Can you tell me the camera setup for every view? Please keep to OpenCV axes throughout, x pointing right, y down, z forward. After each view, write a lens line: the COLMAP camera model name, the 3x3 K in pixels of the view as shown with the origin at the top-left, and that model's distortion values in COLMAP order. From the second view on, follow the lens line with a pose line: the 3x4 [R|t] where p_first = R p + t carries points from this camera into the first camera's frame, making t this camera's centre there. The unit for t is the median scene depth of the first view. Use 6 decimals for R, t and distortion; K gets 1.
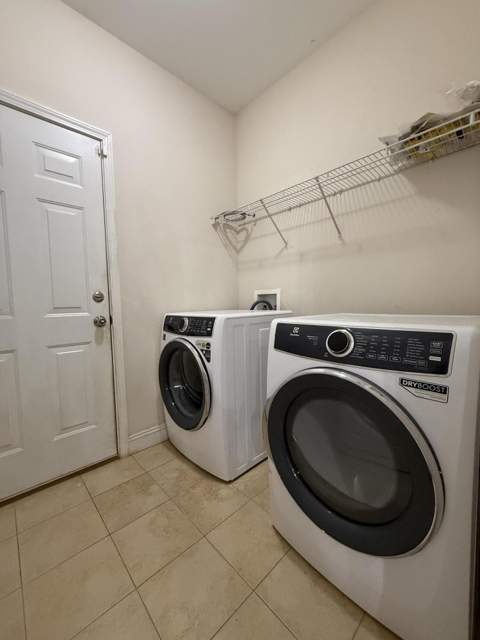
lens RADIAL K [[257.4, 0, 239.2], [0, 257.4, 320.3], [0, 0, 1]] dist [0.000316, 0.000543]
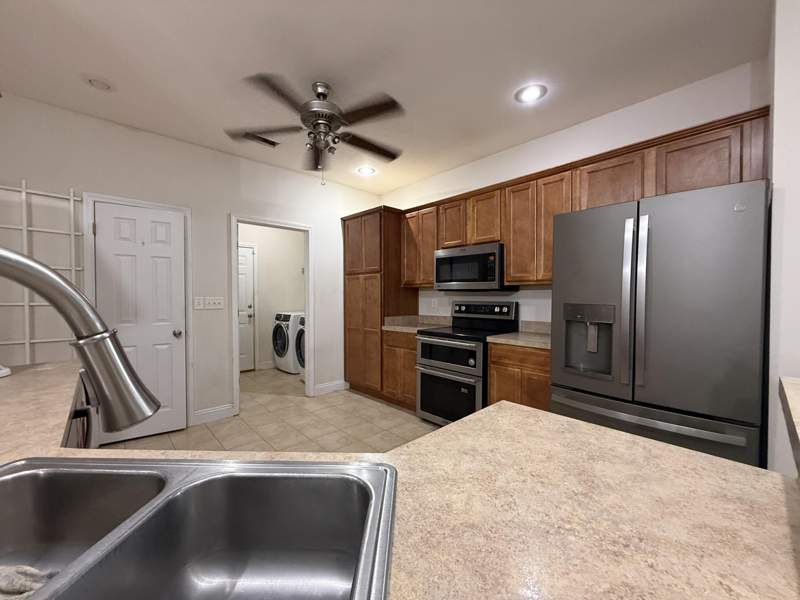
lens RADIAL K [[321.8, 0, 400.8], [0, 321.8, 300.2], [0, 0, 1]] dist [0.000316, 0.000543]
pose [[0.999824, 0.018272, 0.004179, 0.994709], [-0.018045, 0.998628, -0.049158, -0.018521], [-0.005072, 0.049074, 0.998782, -2.327311]]
